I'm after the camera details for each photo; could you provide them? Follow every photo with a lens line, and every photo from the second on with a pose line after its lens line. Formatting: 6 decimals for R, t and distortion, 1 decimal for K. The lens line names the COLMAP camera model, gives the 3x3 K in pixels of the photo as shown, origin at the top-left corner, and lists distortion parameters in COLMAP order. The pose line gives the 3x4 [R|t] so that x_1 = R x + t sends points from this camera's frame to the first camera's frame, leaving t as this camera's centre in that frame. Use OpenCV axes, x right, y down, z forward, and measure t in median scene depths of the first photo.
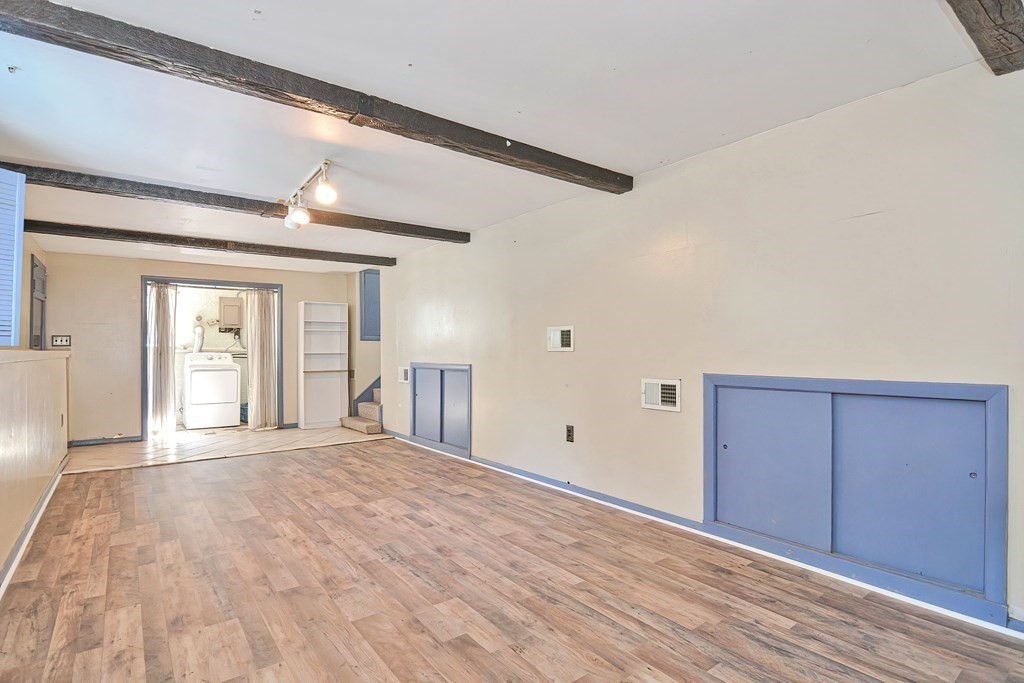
lens RADIAL K [[515.6, 0, 511.4], [0, 515.6, 345.2], [0, 0, 1]] dist [-0.001071, -0.000639]
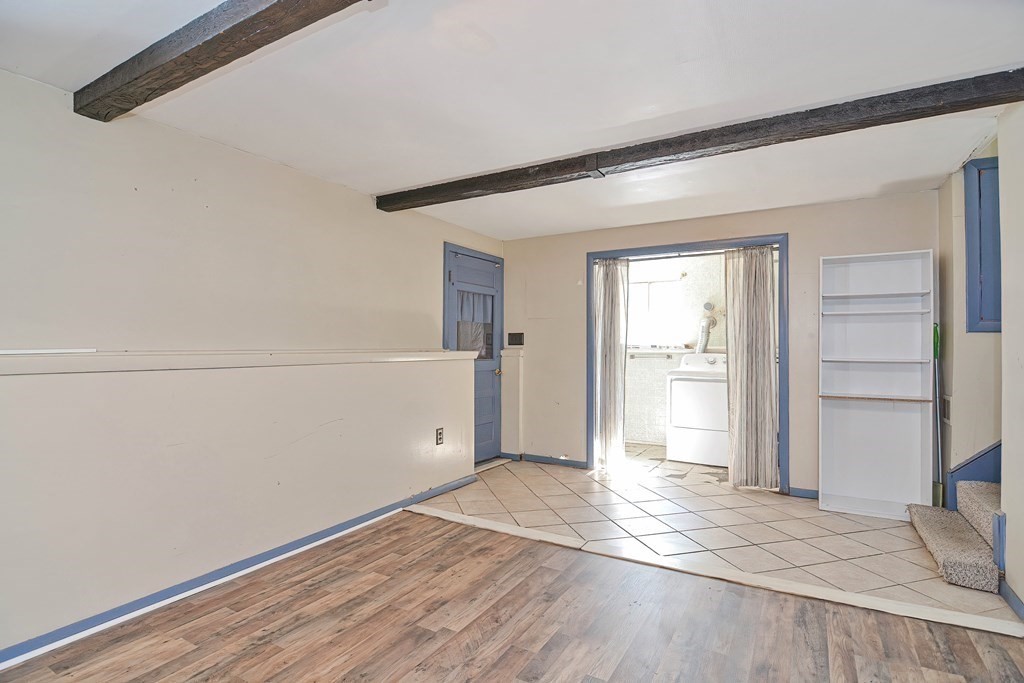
lens RADIAL K [[496.7, 0, 512.0], [0, 496.7, 341.5], [0, 0, 1]] dist [-0.018551, -0.000907]
pose [[0.376378, -0.000569, -0.926466, -0.076899], [0.002946, 0.999995, 0.000583, -0.004079], [0.926462, -0.002949, 0.376378, 0.614234]]
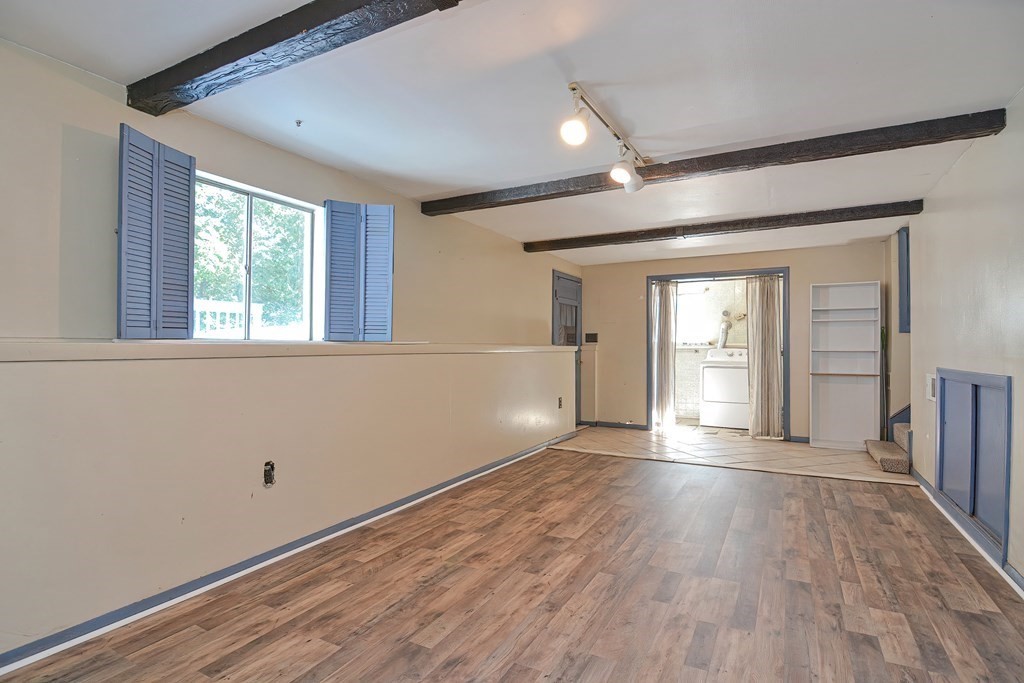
lens RADIAL K [[508.4, 0, 518.0], [0, 508.4, 343.3], [0, 0, 1]] dist [-0.001398, -0.011513]
pose [[0.420958, -0.001428, -0.907079, 0.128961], [0.004358, 0.999990, 0.000448, 0.003075], [0.907070, -0.004142, 0.420960, 0.306910]]
